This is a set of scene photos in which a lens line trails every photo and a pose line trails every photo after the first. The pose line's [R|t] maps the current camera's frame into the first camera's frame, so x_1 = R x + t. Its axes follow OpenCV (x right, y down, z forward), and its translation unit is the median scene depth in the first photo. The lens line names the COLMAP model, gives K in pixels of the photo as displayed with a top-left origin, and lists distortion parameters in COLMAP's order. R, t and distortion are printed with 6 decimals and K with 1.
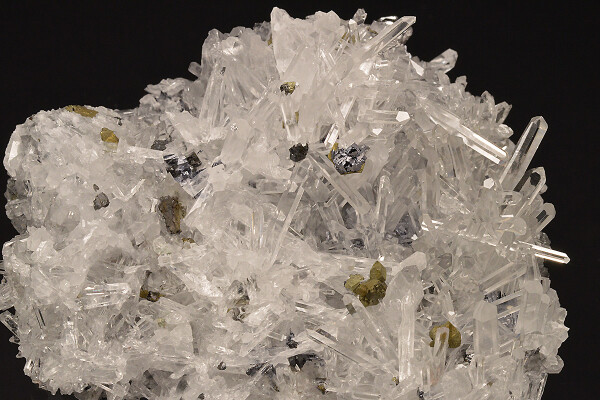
lens RADIAL K [[1546.7, 0, 300.0], [0, 1546.7, 200.0], [0, 0, 1]] dist [-0.067589, -0.484999]
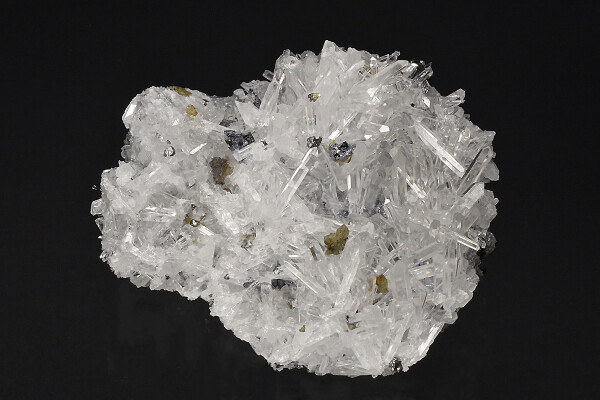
lens RADIAL K [[1546.7, 0, 300.0], [0, 1546.7, 200.0], [0, 0, 1]] dist [-0.067589, -0.484999]
pose [[0.965888, 0.171829, -0.193740, 0.278679], [-0.174616, 0.984633, 0.002731, 0.019865], [0.191232, 0.031192, 0.981049, -0.406668]]
